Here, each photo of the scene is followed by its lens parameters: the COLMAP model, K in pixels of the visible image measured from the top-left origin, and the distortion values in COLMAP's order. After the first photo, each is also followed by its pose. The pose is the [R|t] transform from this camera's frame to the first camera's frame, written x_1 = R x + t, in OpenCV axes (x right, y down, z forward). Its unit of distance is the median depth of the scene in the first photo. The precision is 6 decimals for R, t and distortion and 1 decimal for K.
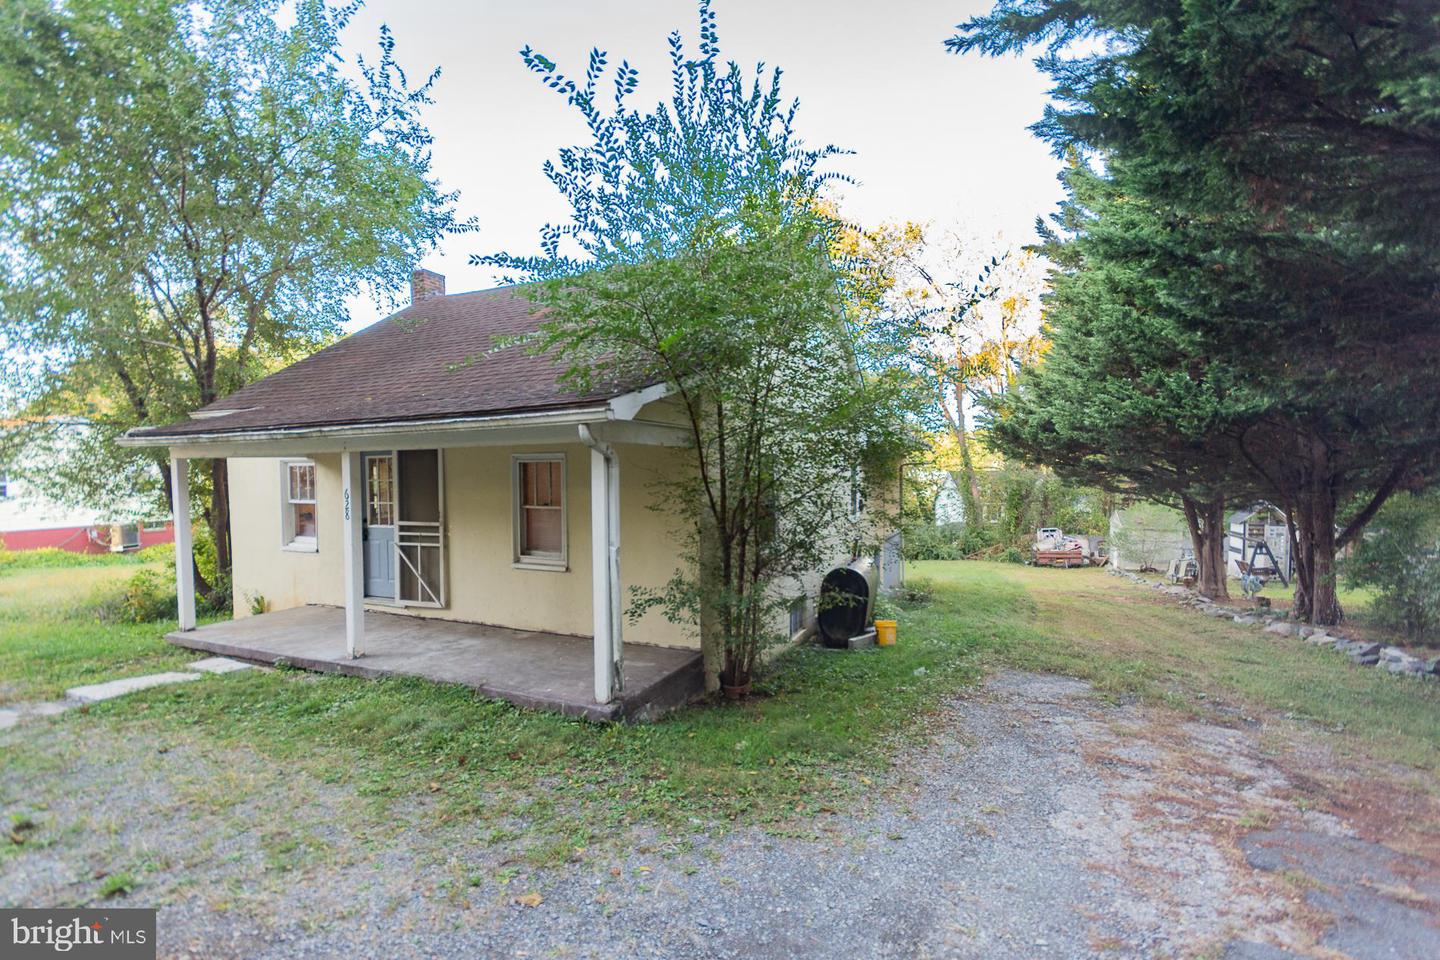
lens RADIAL K [[633.4, 0, 720.8], [0, 633.4, 482.6], [0, 0, 1]] dist [0.009452, -0.002577]
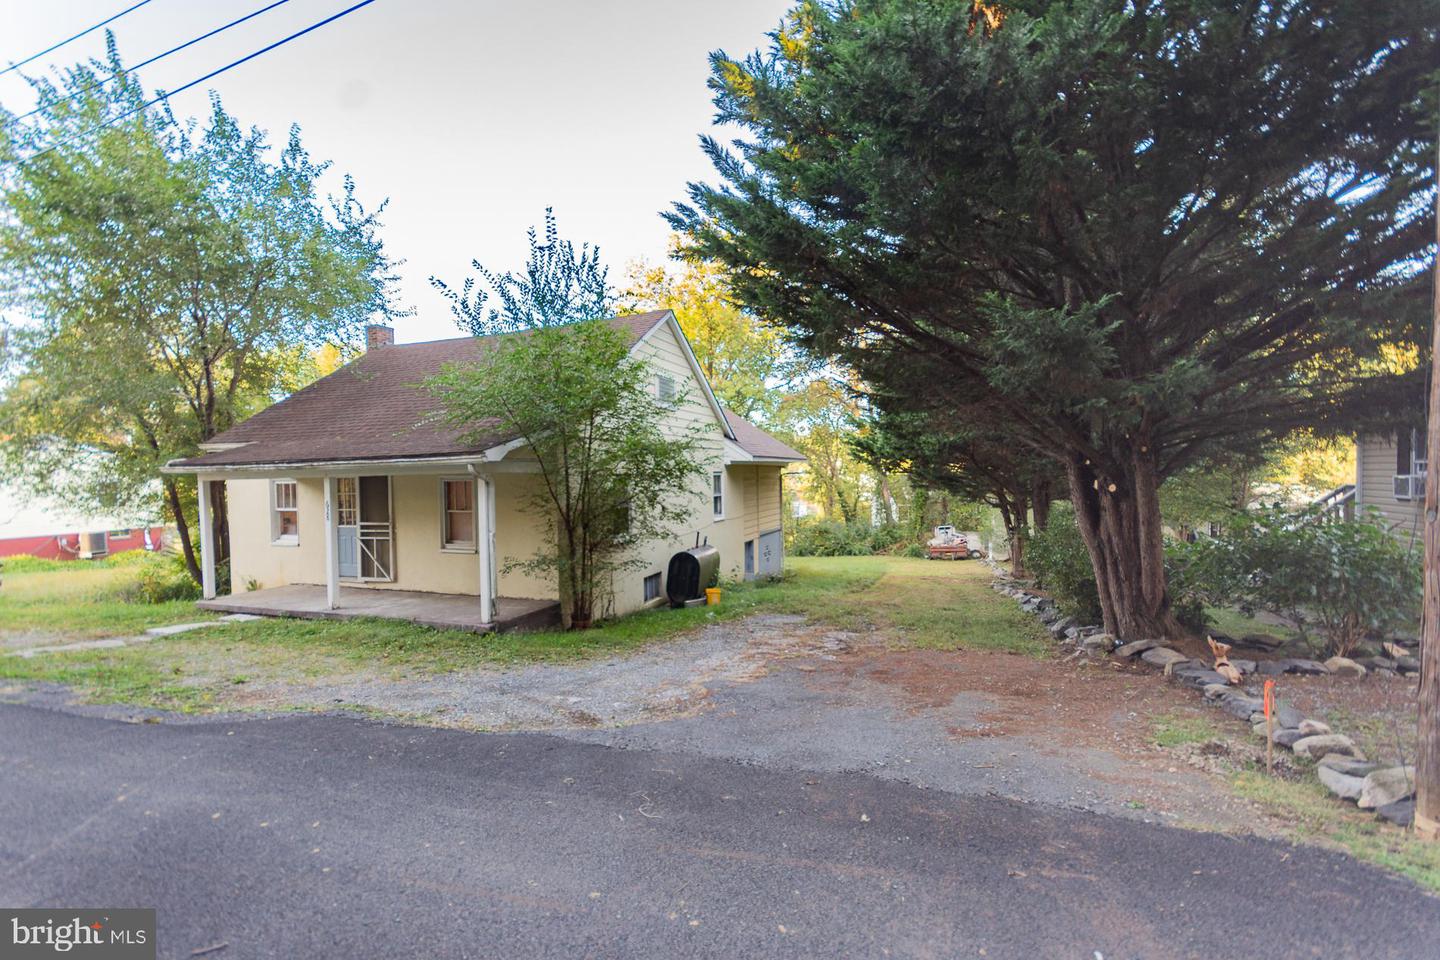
lens RADIAL K [[633.4, 0, 720.7], [0, 633.4, 482.3], [0, 0, 1]] dist [0.009452, -0.002577]
pose [[0.998177, -0.008609, 0.059742, 0.260586], [0.008990, 0.999941, -0.006113, -0.015871], [-0.059686, 0.006639, 0.998195, -0.567582]]
